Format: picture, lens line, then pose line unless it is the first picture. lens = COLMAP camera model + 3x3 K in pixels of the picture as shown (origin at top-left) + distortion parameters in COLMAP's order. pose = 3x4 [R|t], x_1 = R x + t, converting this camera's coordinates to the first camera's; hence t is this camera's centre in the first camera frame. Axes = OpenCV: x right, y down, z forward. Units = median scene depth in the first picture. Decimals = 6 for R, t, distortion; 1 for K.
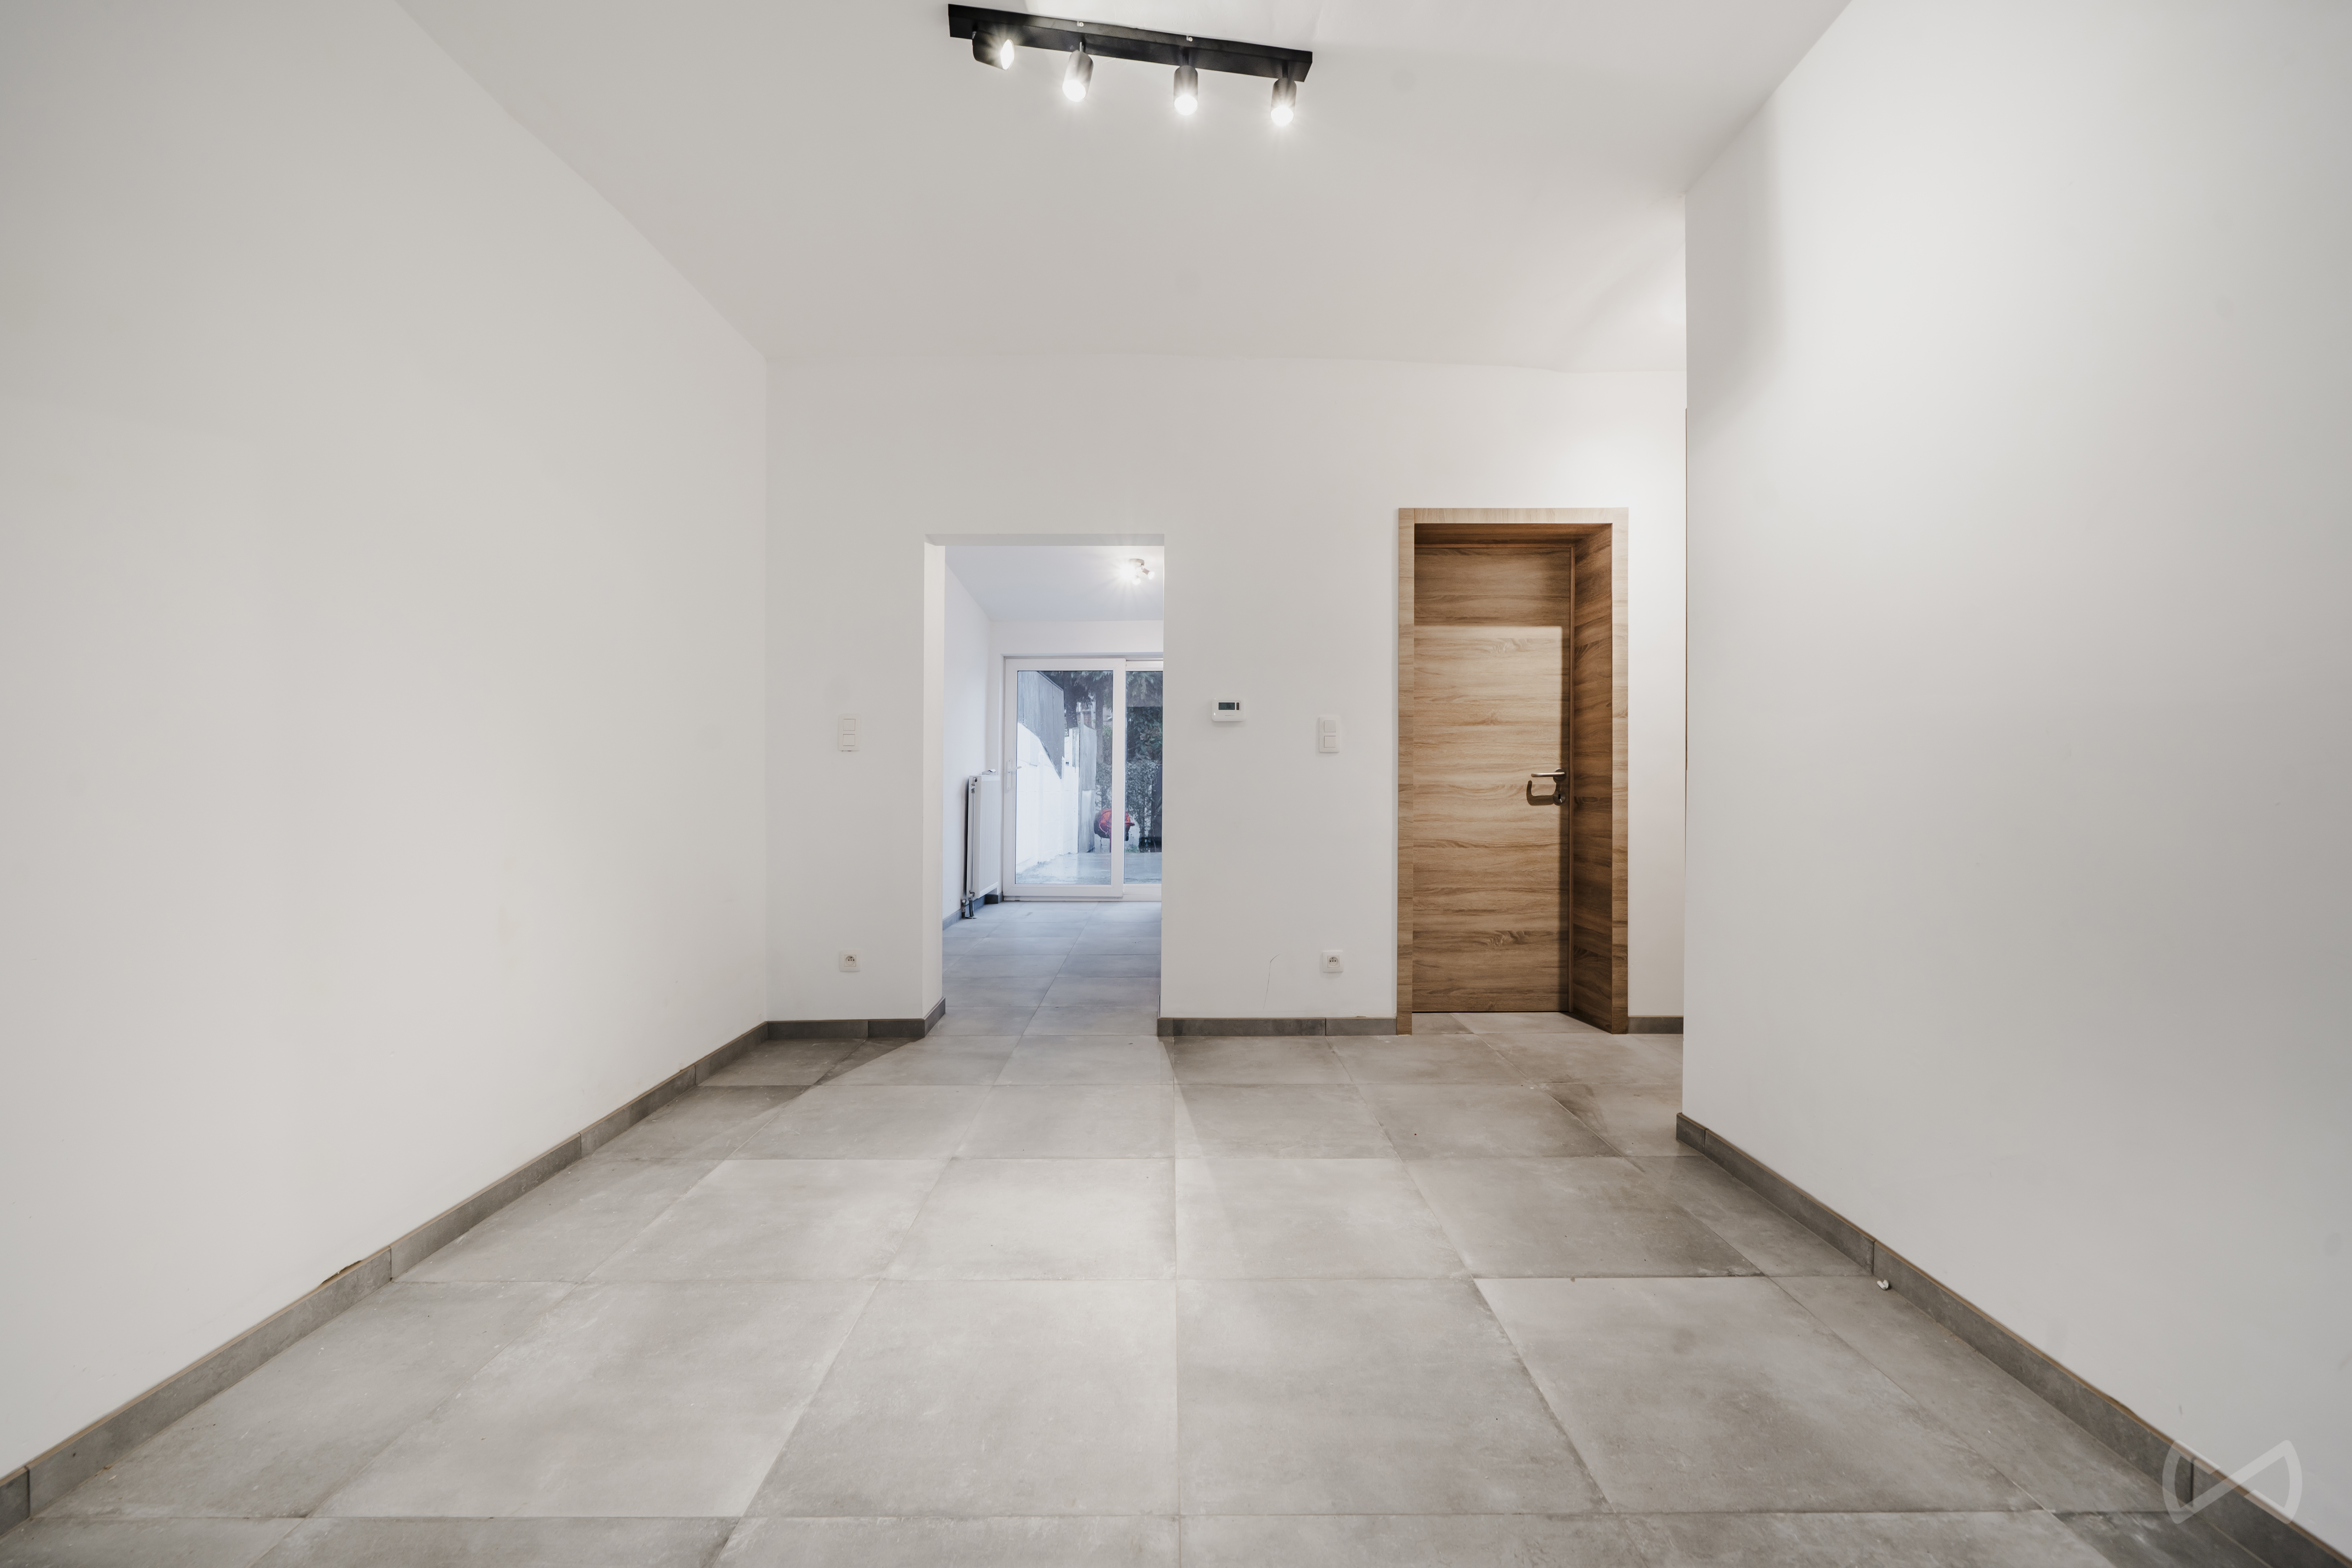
lens RADIAL K [[932.2, 0, 1174.7], [0, 932.2, 769.5], [0, 0, 1]] dist [-0.015330, -0.000042]
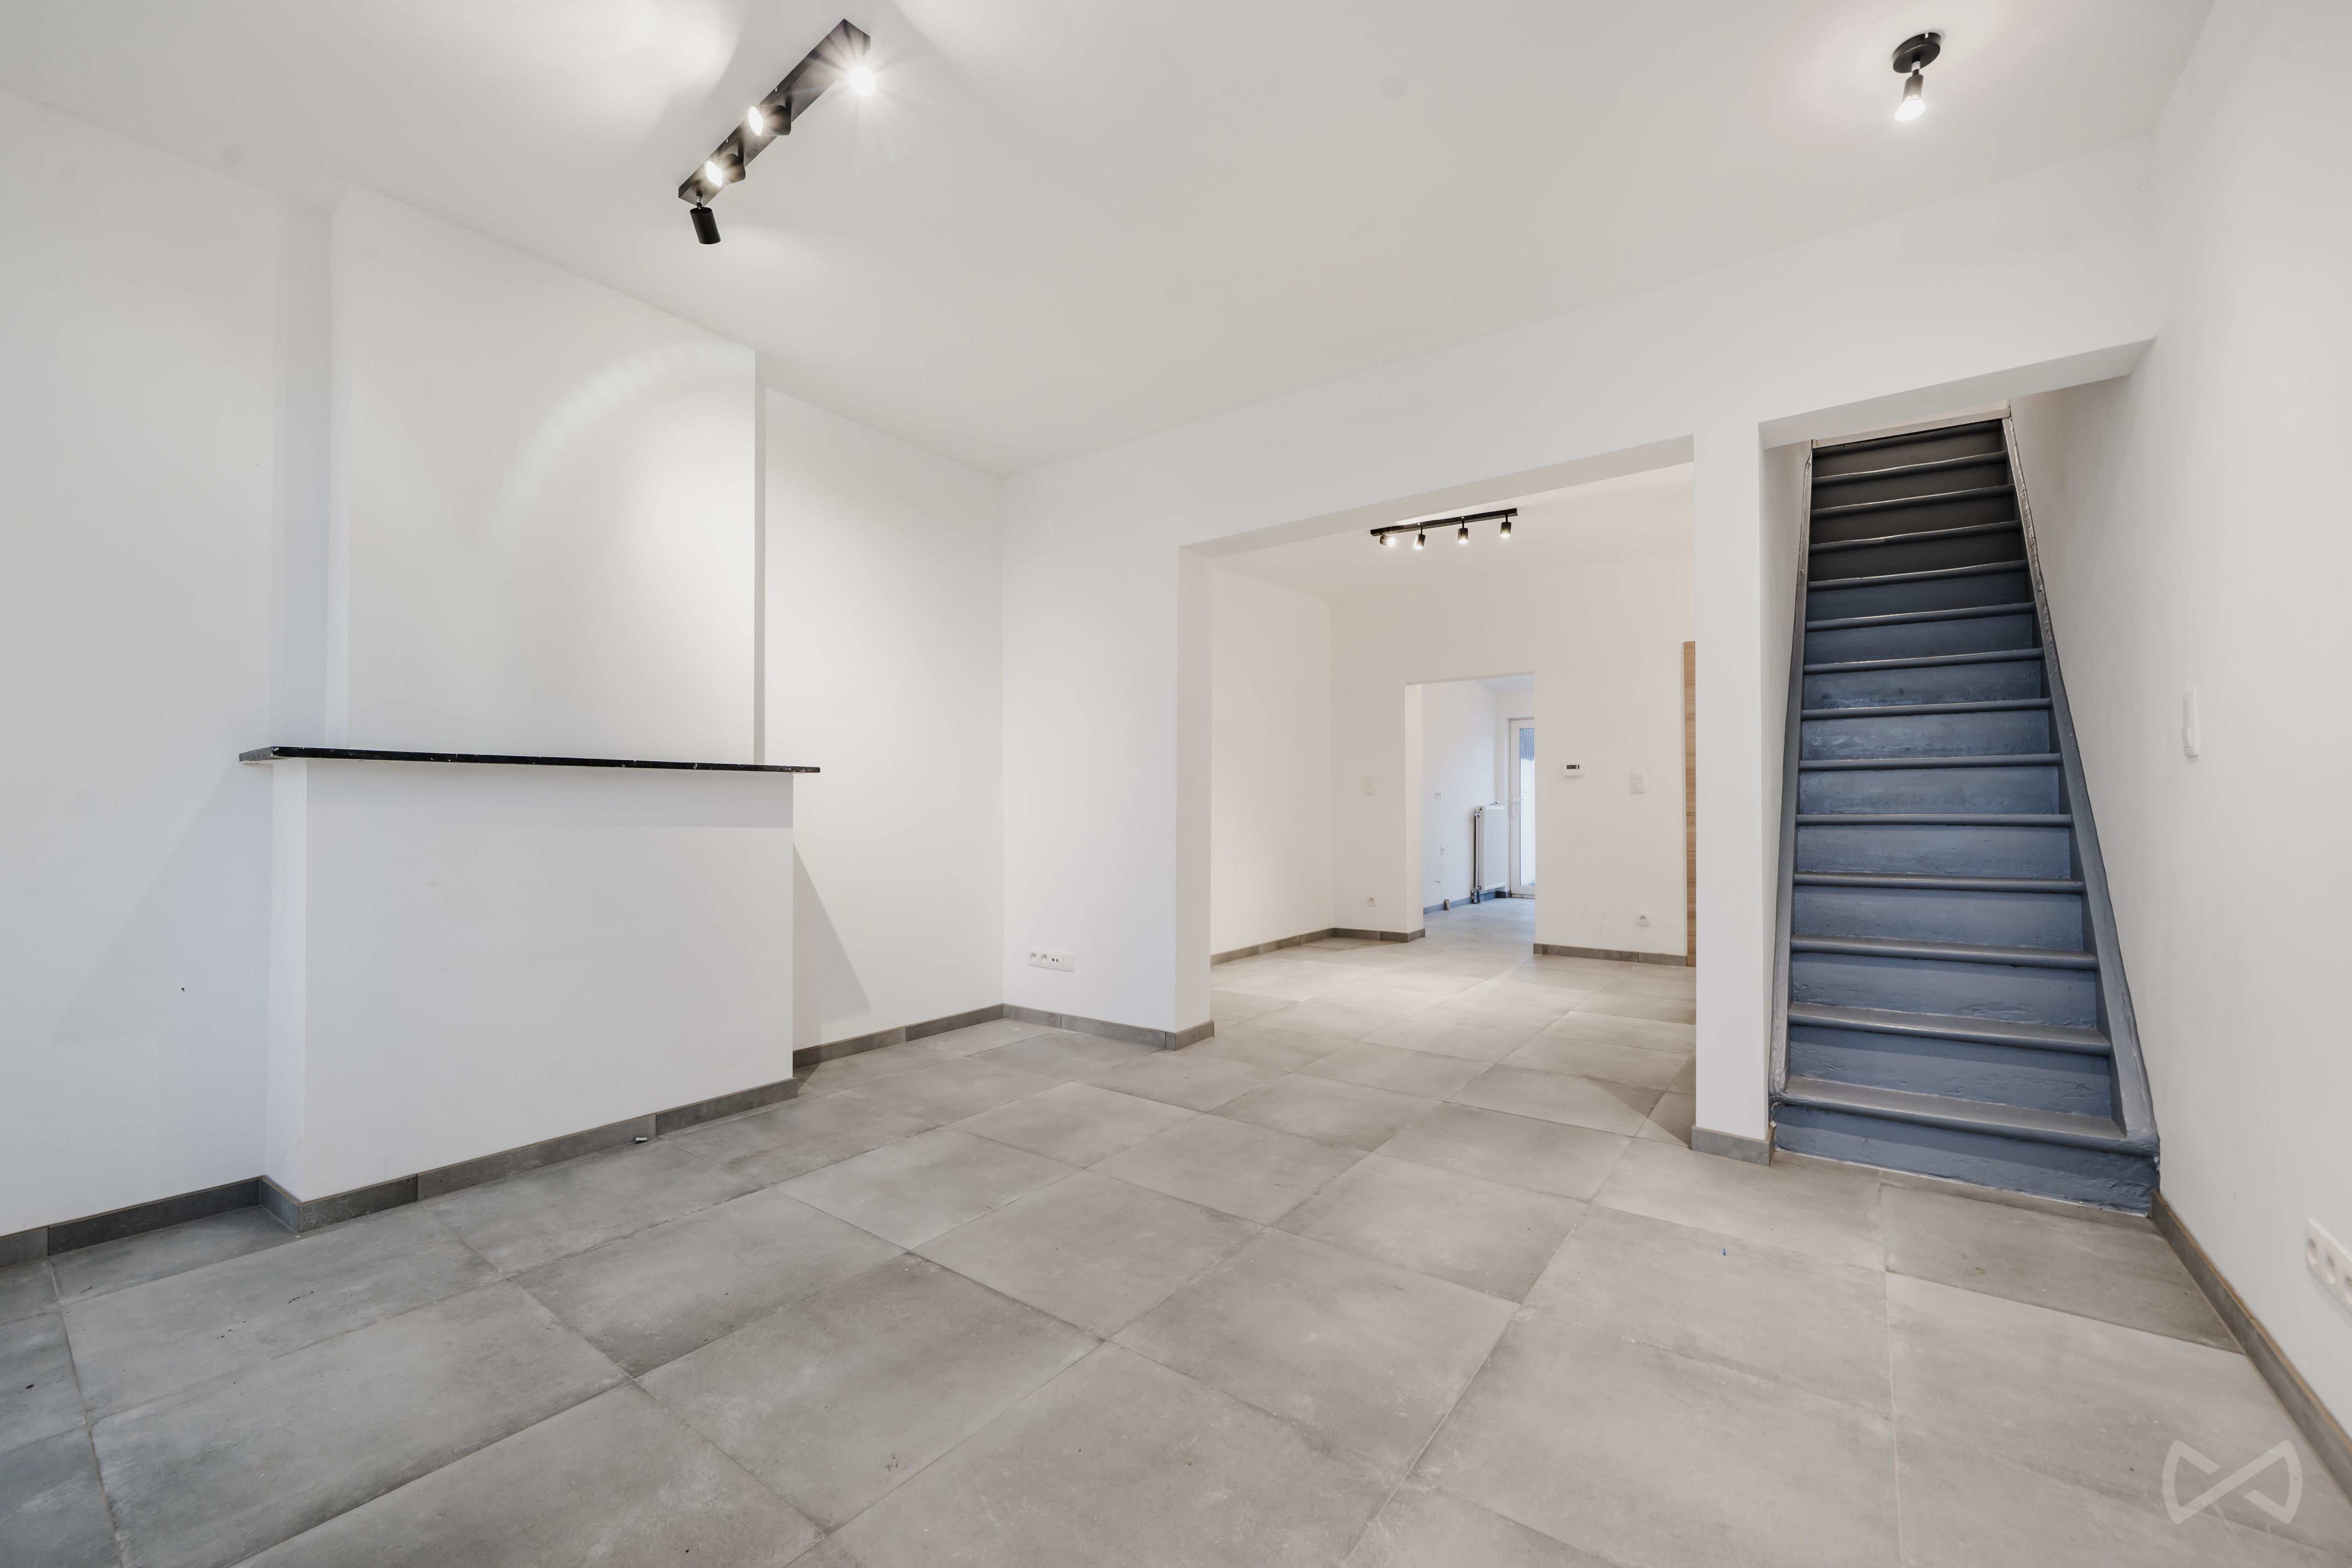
lens RADIAL K [[923.7, 0, 1161.8], [0, 923.7, 800.1], [0, 0, 1]] dist [-0.000942, -0.000073]
pose [[0.795188, -0.009415, -0.606290, 0.469065], [0.011098, 0.999938, -0.000972, -0.012243], [0.606262, -0.005956, 0.795243, -0.798645]]
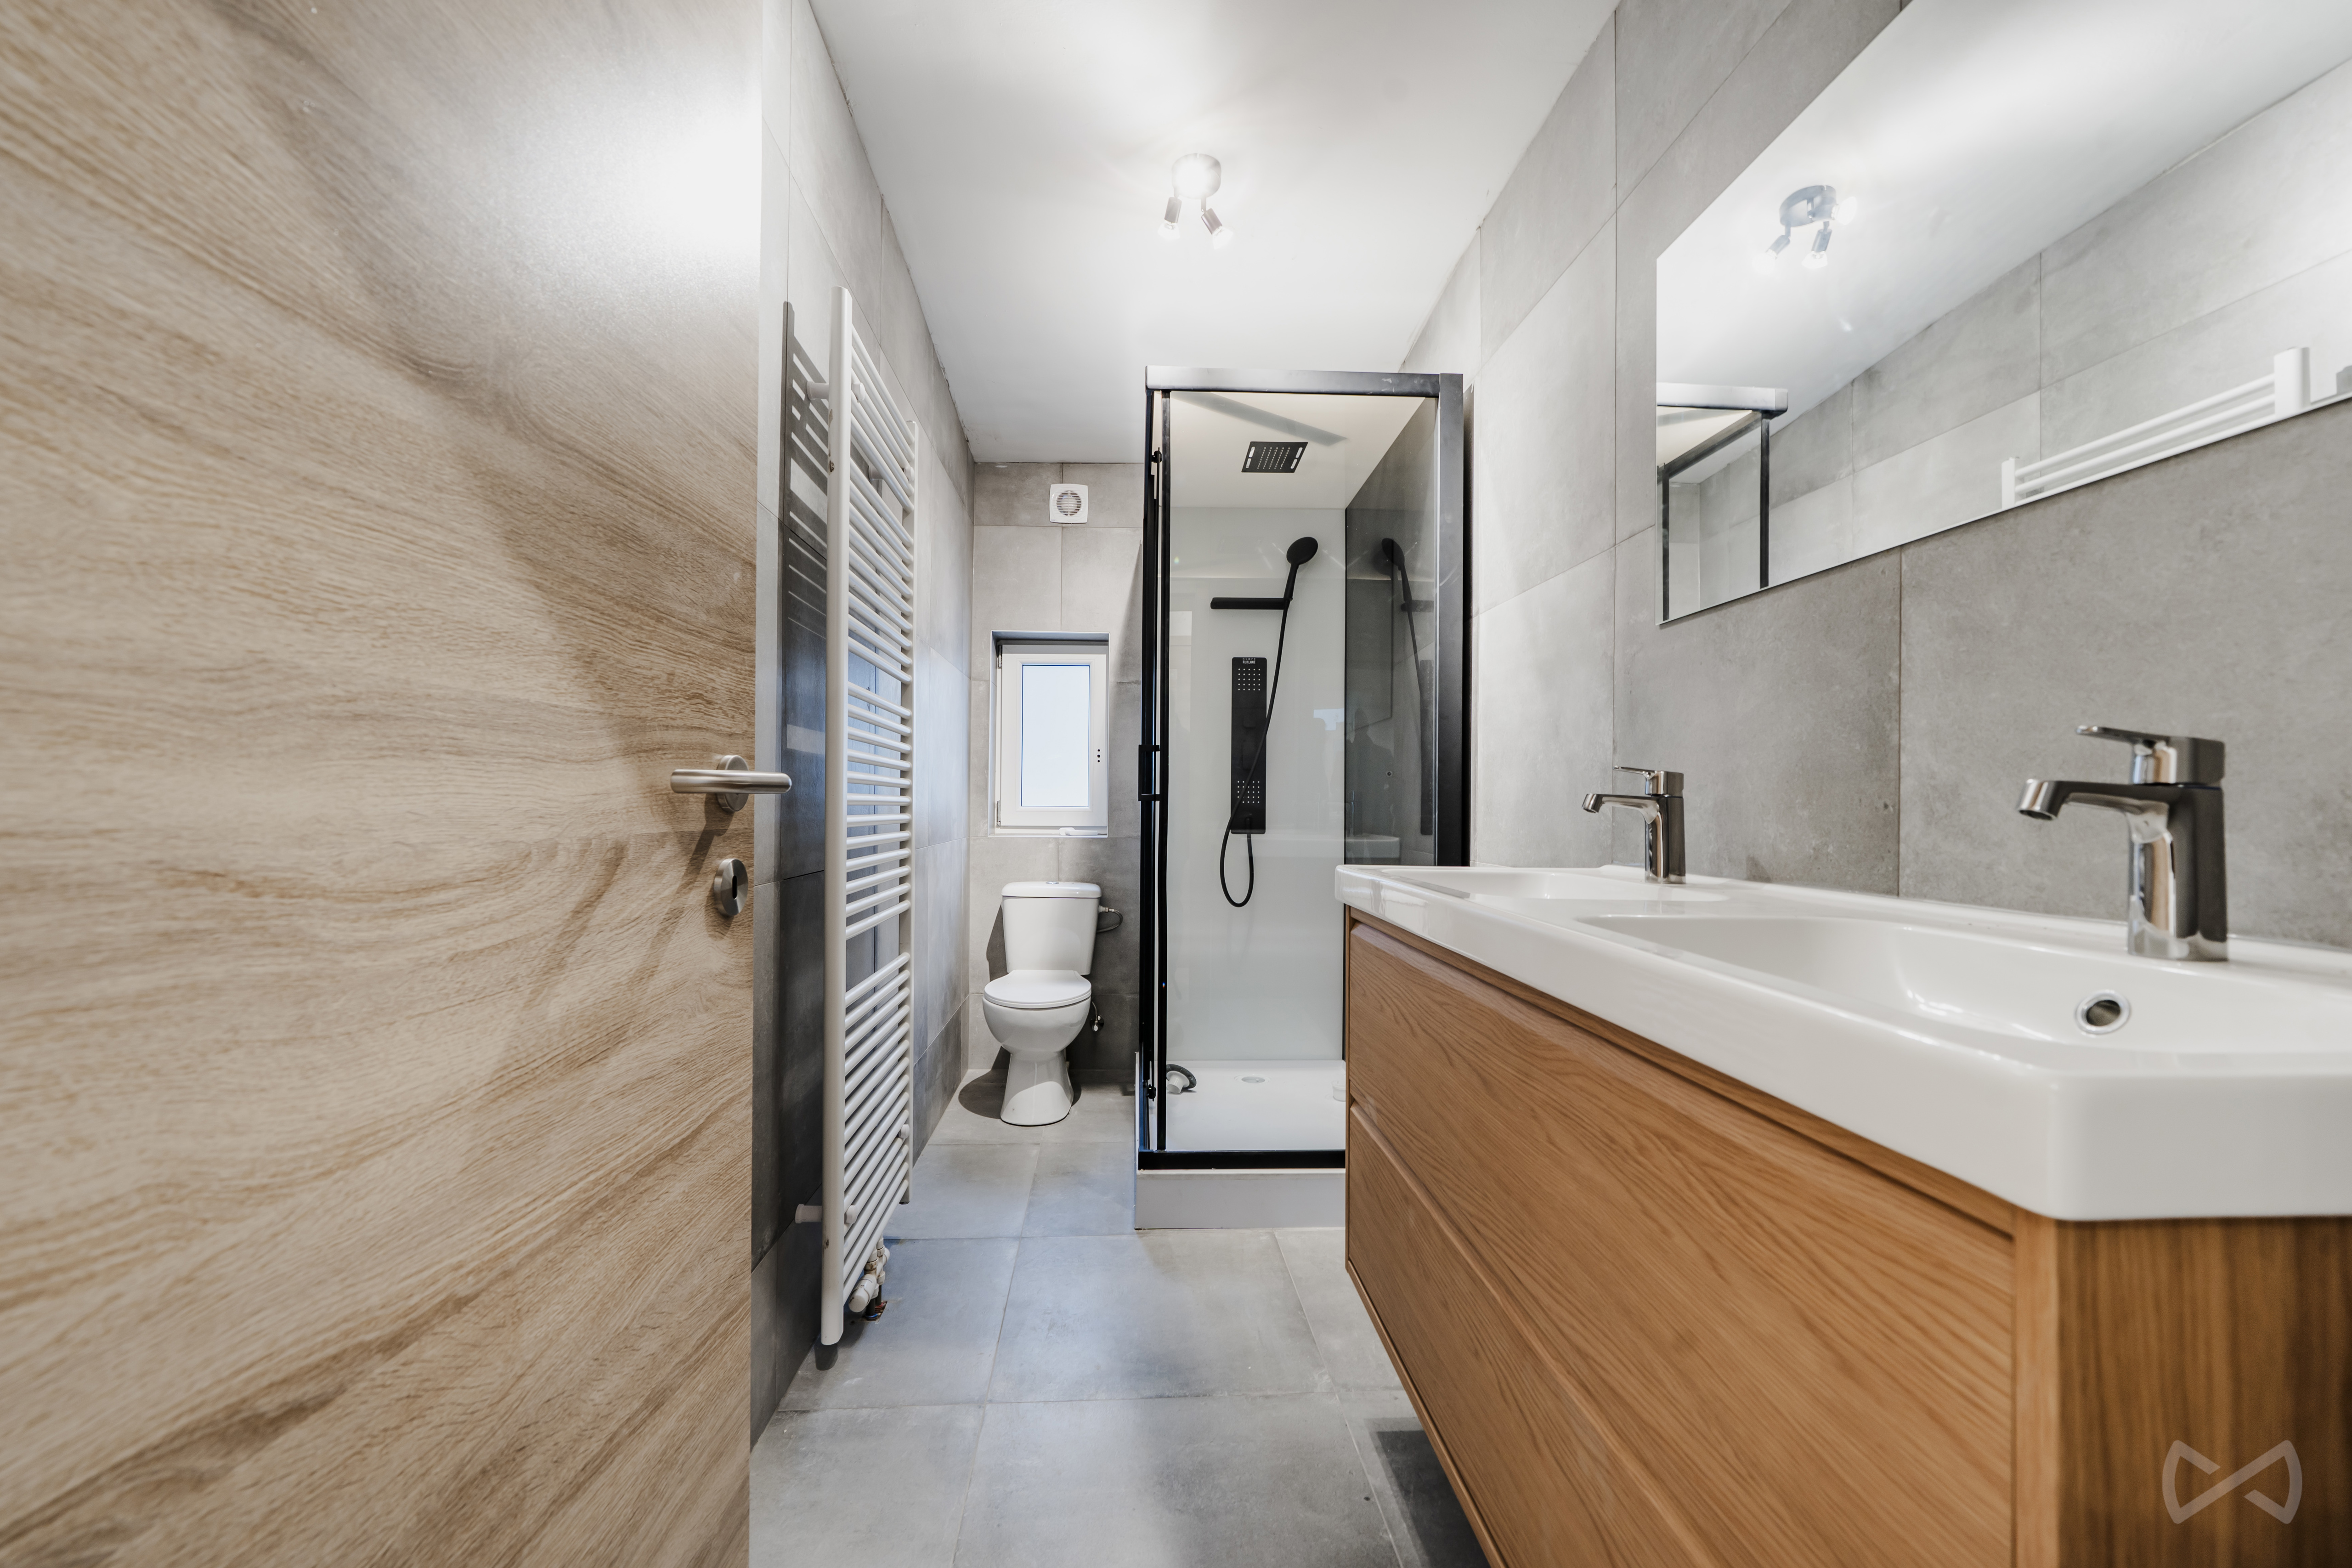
lens RADIAL K [[923.7, 0, 1161.8], [0, 923.7, 800.1], [0, 0, 1]] dist [-0.000942, -0.000073]
pose [[-0.032744, -0.000073, 0.999464, 0.201272], [-0.015502, 0.999880, -0.000435, 0.008004], [-0.999344, -0.015508, -0.032742, 0.923773]]
